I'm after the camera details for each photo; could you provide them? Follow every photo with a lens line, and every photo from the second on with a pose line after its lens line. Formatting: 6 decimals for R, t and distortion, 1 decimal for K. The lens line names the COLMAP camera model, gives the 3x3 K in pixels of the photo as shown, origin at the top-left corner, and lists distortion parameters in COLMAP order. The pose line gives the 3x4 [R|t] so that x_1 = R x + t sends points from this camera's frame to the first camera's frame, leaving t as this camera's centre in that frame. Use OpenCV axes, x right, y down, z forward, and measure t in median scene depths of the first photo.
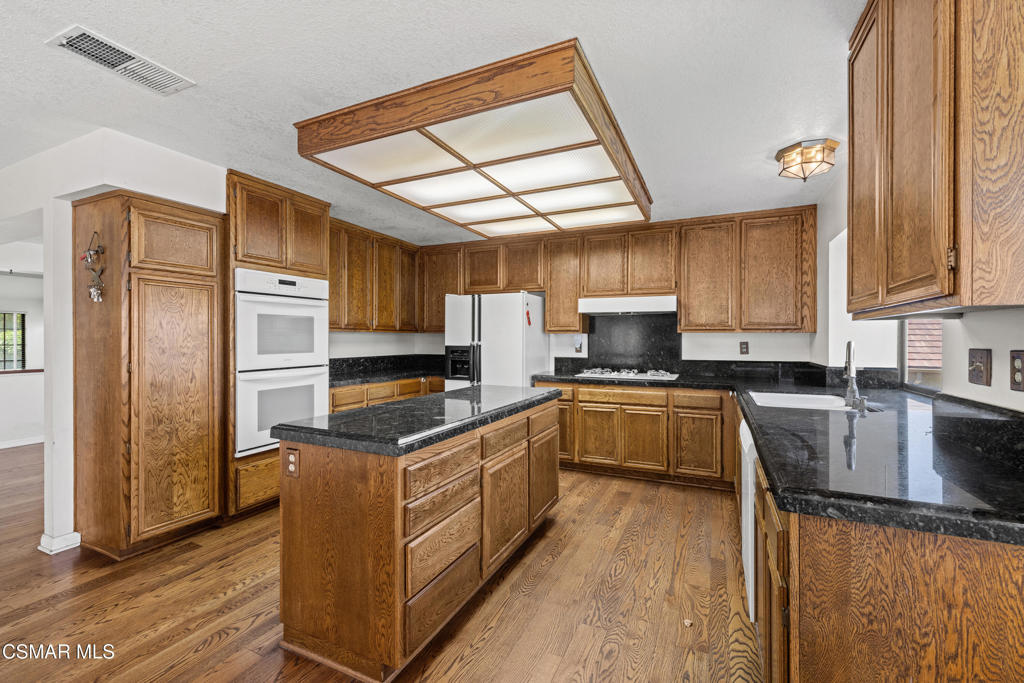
lens RADIAL K [[434.3, 0, 515.9], [0, 434.3, 338.1], [0, 0, 1]] dist [0.001678, 0.000433]
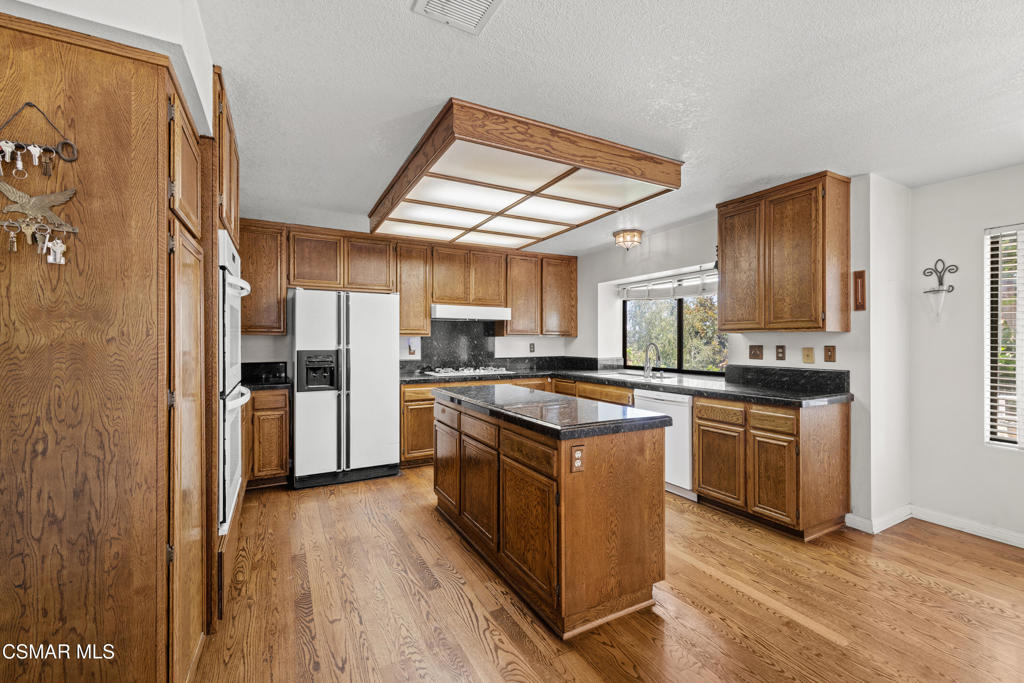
lens RADIAL K [[434.3, 0, 515.9], [0, 434.3, 338.1], [0, 0, 1]] dist [0.001678, 0.000433]
pose [[0.591560, 0.003668, 0.806253, -0.687846], [-0.000055, 0.999990, -0.004509, -0.002466], [-0.806261, 0.002623, 0.591554, 0.229308]]
